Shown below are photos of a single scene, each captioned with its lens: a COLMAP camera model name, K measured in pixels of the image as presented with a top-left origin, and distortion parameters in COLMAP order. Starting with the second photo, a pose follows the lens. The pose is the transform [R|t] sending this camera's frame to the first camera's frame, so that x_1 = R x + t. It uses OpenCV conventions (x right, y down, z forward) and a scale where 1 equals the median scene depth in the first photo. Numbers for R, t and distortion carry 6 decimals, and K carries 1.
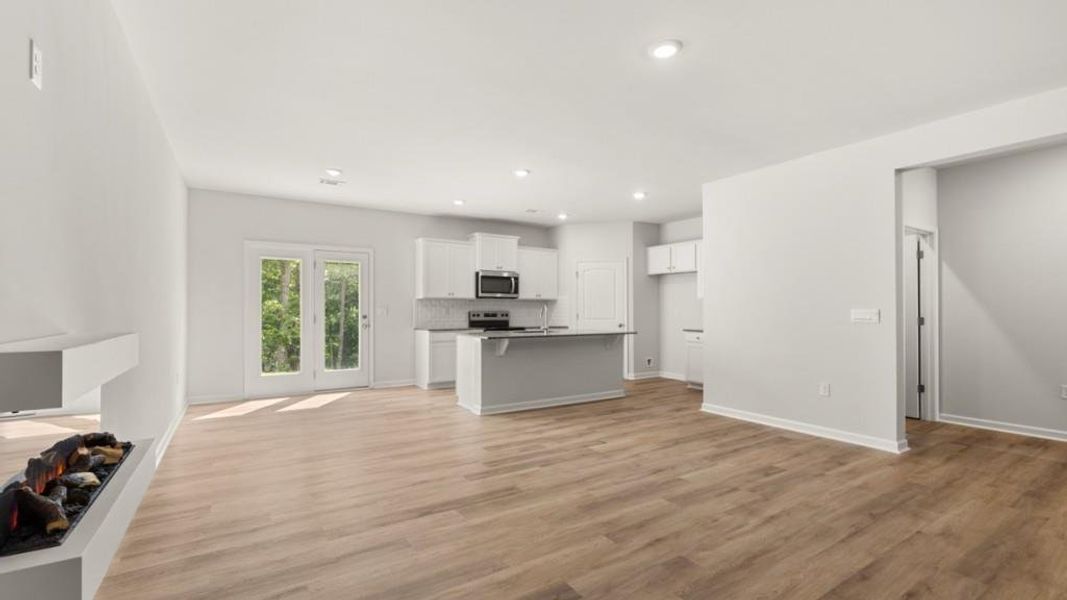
lens RADIAL K [[456.8, 0, 532.7], [0, 456.8, 303.7], [0, 0, 1]] dist [-0.002677, 0.000261]
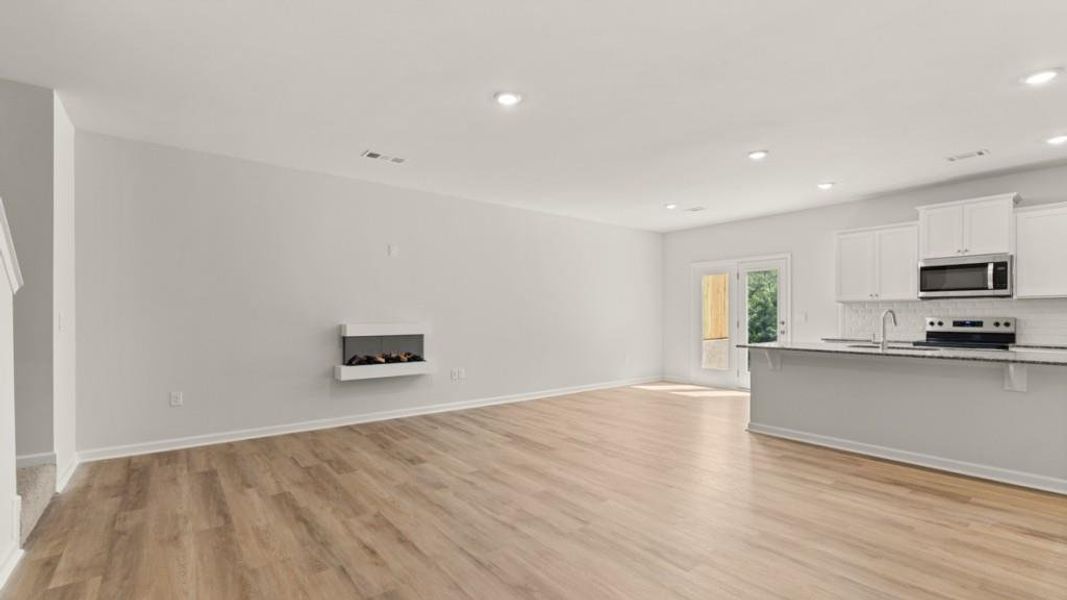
lens RADIAL K [[464.2, 0, 535.8], [0, 464.2, 314.1], [0, 0, 1]] dist [-0.003769, 0.000064]
pose [[0.102238, -0.003977, -0.994752, 0.908331], [0.012972, 0.999912, -0.002664, 0.008996], [0.994675, -0.012632, 0.102281, 0.569374]]
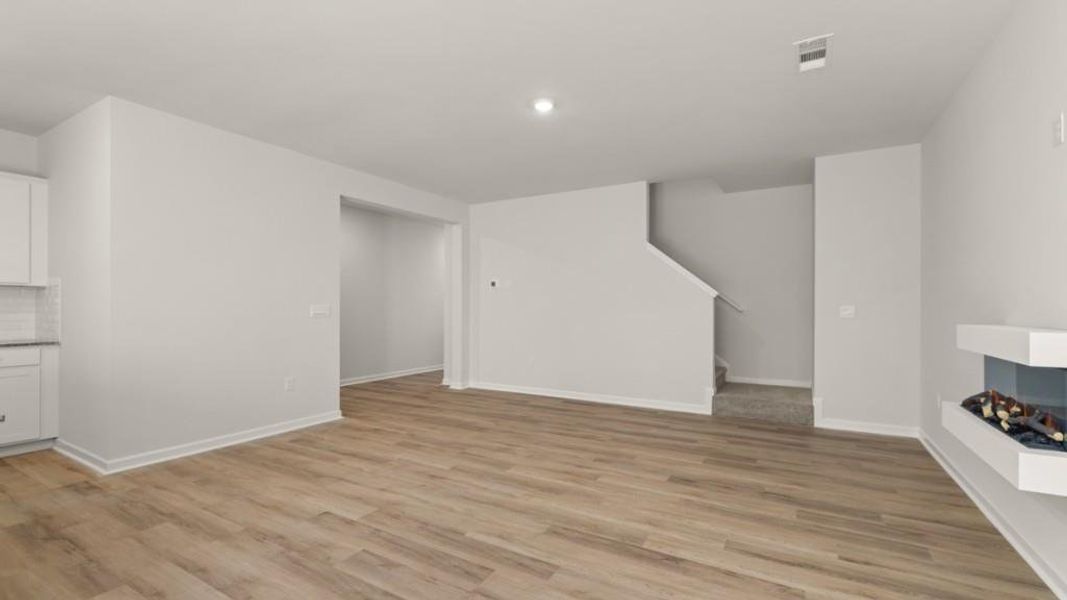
lens RADIAL K [[465.1, 0, 530.7], [0, 465.1, 304.0], [0, 0, 1]] dist [-0.004847, -0.000346]
pose [[-0.452393, 0.003013, 0.891814, -0.518345], [-0.014959, 0.999828, -0.010966, 0.013238], [-0.891693, -0.018301, -0.452270, 0.975508]]
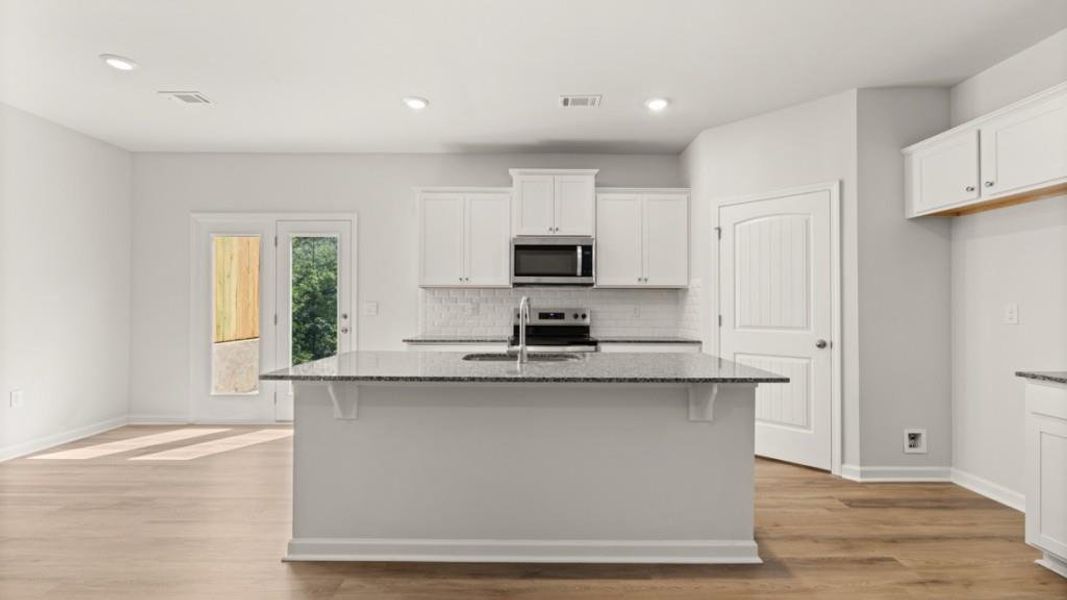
lens RADIAL K [[465.1, 0, 530.7], [0, 465.1, 304.0], [0, 0, 1]] dist [-0.004847, -0.000346]
pose [[0.842236, 0.000295, -0.539109, 0.354876], [0.003180, 0.999980, 0.005515, 0.012663], [0.539100, -0.006359, 0.842218, 0.900817]]
